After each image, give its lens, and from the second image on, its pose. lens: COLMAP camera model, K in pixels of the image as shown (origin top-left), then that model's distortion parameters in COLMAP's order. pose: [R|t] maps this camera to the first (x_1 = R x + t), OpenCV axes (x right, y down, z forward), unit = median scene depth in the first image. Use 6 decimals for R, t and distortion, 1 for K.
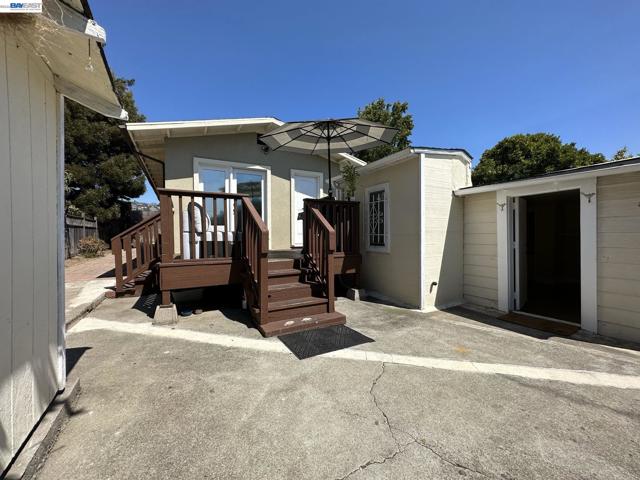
lens RADIAL K [[257.3, 0, 322.4], [0, 257.3, 239.9], [0, 0, 1]] dist [-0.004360, -0.000078]
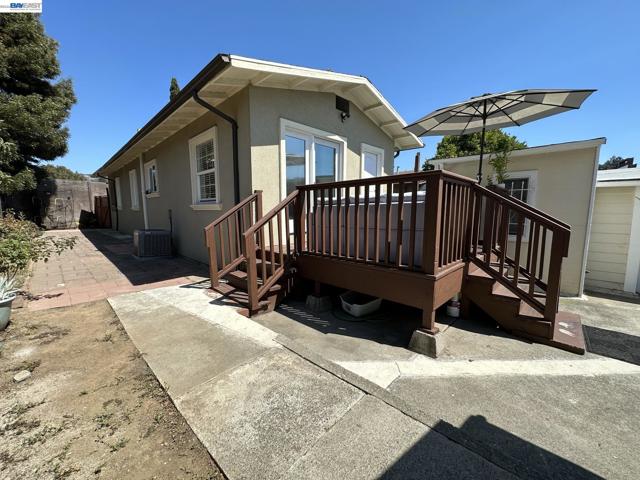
lens RADIAL K [[257.3, 0, 319.4], [0, 257.3, 239.2], [0, 0, 1]] dist [-0.004360, -0.000078]
pose [[0.957318, -0.025682, 0.287893, -0.516366], [-0.002115, 0.995395, 0.095830, -0.034837], [-0.289028, -0.092348, 0.952856, 0.186525]]
